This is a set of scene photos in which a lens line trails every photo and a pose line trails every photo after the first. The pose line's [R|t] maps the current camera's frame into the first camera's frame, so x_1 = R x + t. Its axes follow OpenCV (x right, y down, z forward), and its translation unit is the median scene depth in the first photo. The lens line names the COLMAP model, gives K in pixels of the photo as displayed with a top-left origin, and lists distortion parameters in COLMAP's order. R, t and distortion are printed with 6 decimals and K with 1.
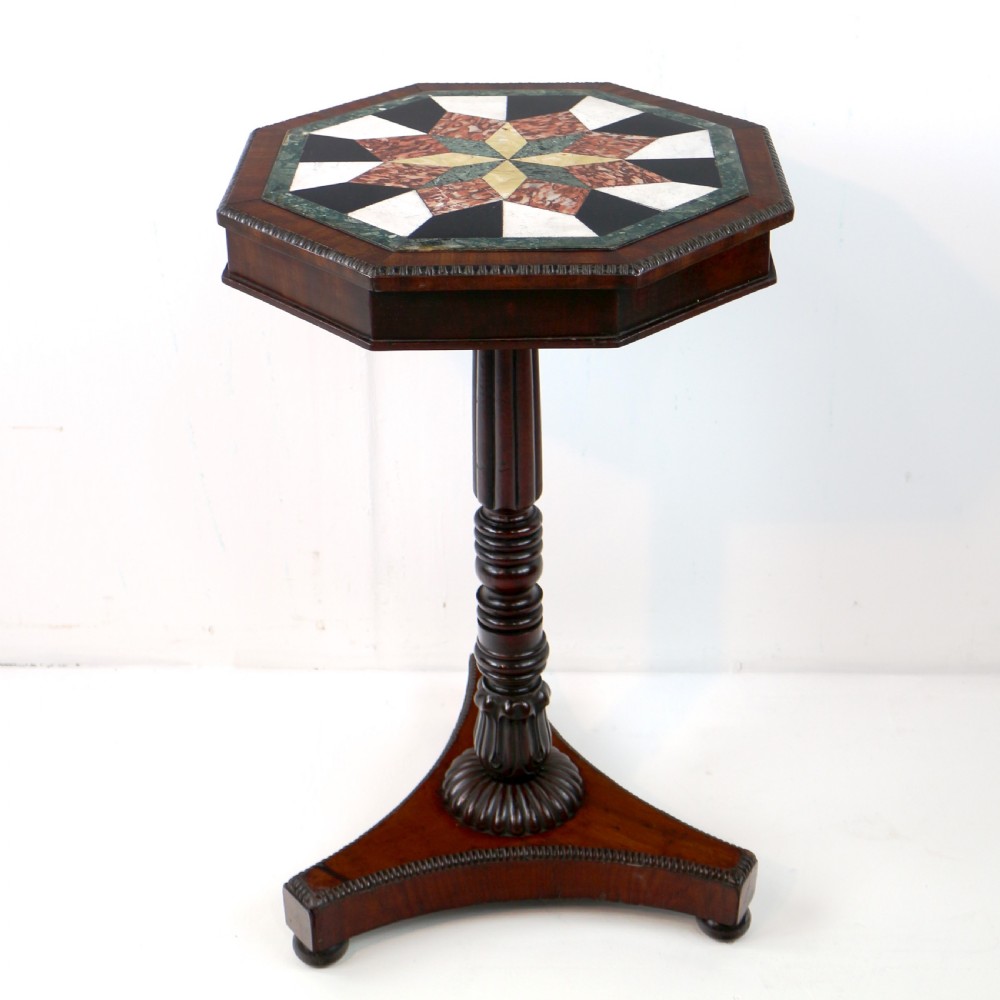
lens RADIAL K [[2030.8, 0, 504.3], [0, 2030.8, 221.1], [0, 0, 1]] dist [-0.059545, 0.088758]
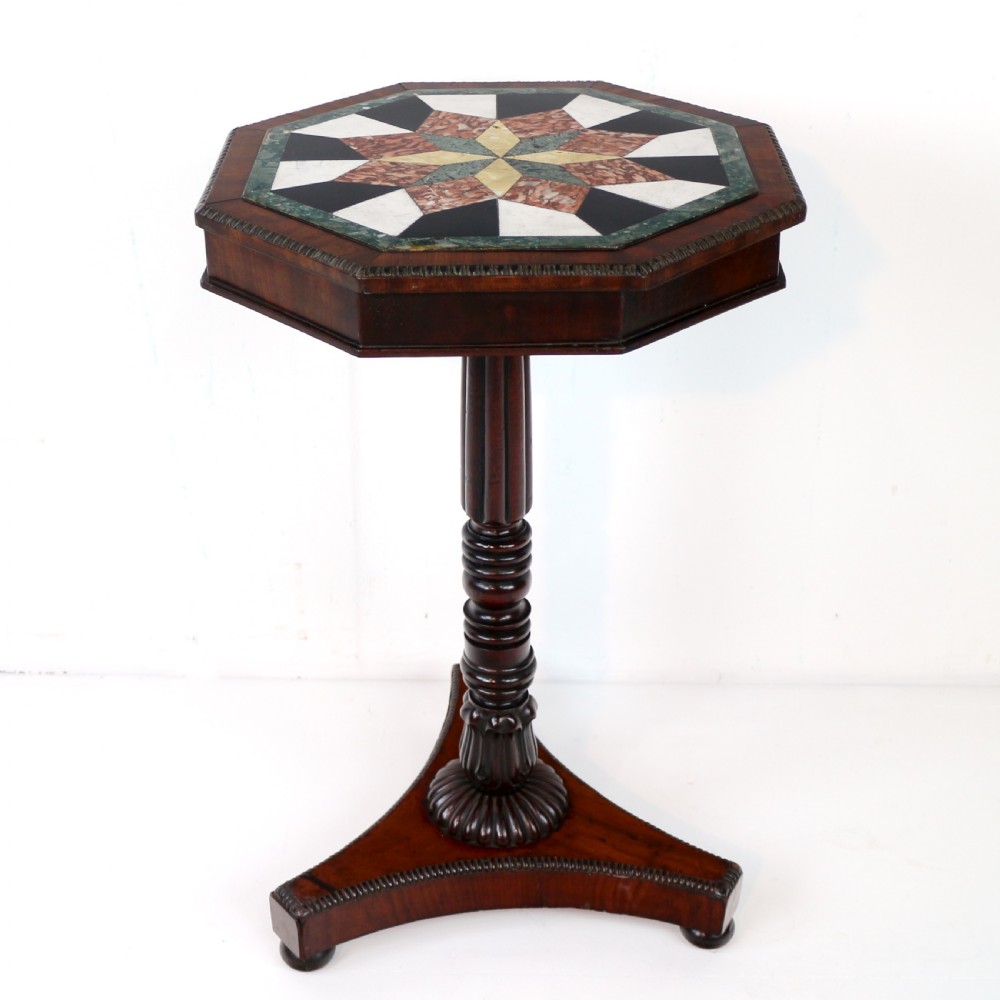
lens RADIAL K [[1852.6, 0, 405.5], [0, 1852.6, 466.5], [0, 0, 1]] dist [-0.100913, -0.040721]
pose [[0.999577, 0.001798, -0.029016, -0.016447], [0.001538, 0.993418, 0.114536, 0.013452], [0.029031, -0.114532, 0.992995, 0.121004]]
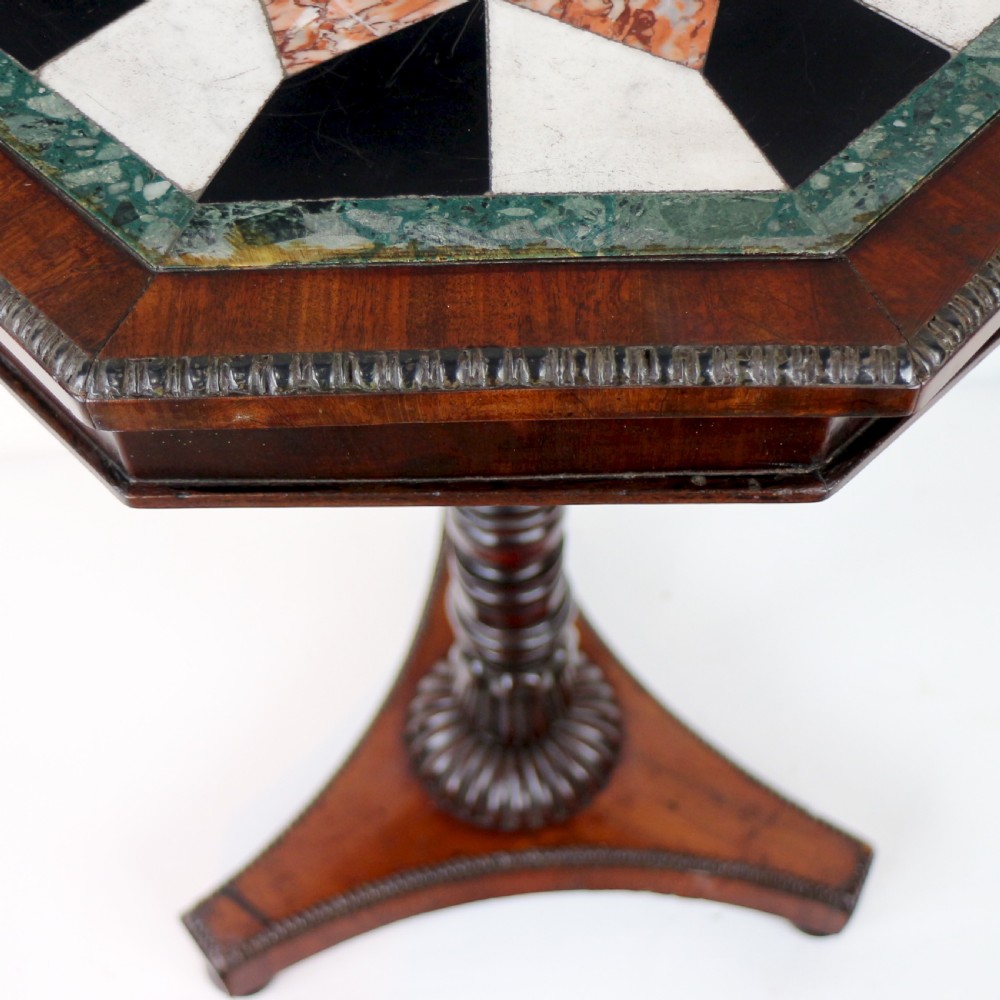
lens RADIAL K [[1606.3, 0, 483.8], [0, 1606.3, 501.1], [0, 0, 1]] dist [-0.133333, -0.112205]
pose [[0.999798, -0.019275, -0.005744, -0.001239], [0.019243, 0.833642, 0.551970, -0.079121], [-0.005851, -0.551969, 0.833844, 0.653756]]
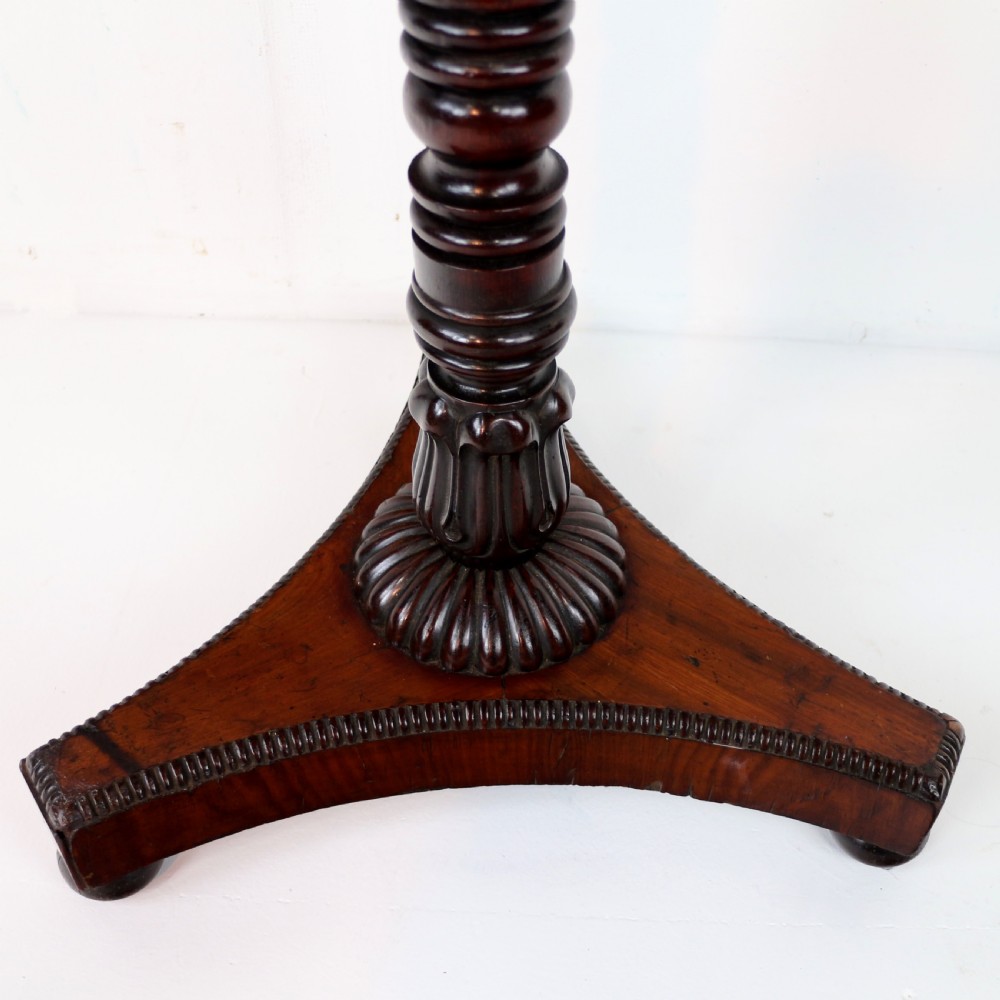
lens RADIAL K [[1294.5, 0, 502.9], [0, 1294.5, 517.5], [0, 0, 1]] dist [-0.160377, 0.056111]
pose [[0.999430, 0.032579, -0.008799, 0.010819], [-0.026761, 0.923992, 0.381475, 0.155633], [0.020558, -0.381022, 0.924337, 0.760014]]
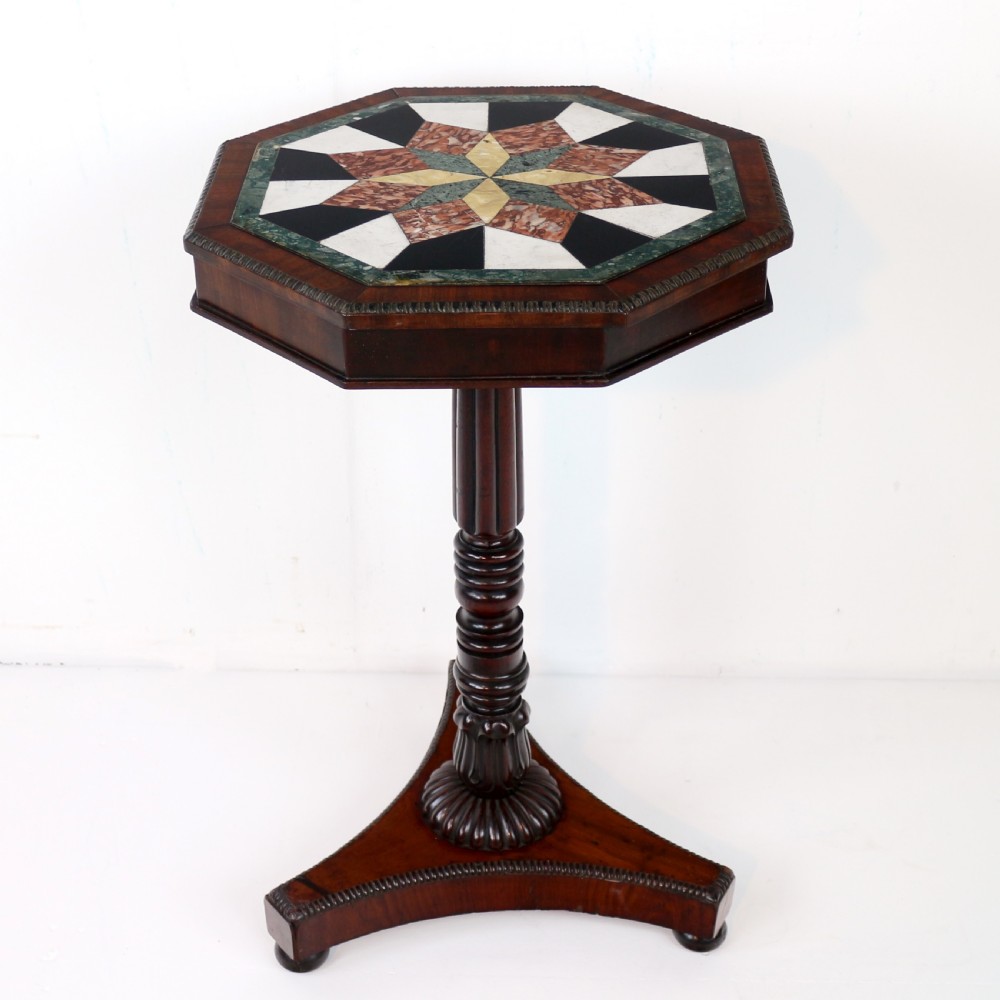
lens RADIAL K [[1953.1, 0, 386.6], [0, 1953.1, 471.6], [0, 0, 1]] dist [-0.100870, 0.029659]
pose [[0.998802, 0.002966, -0.048851, -0.001303], [0.004793, 0.987435, 0.157953, -0.036589], [0.048706, -0.157998, 0.986237, 0.077072]]
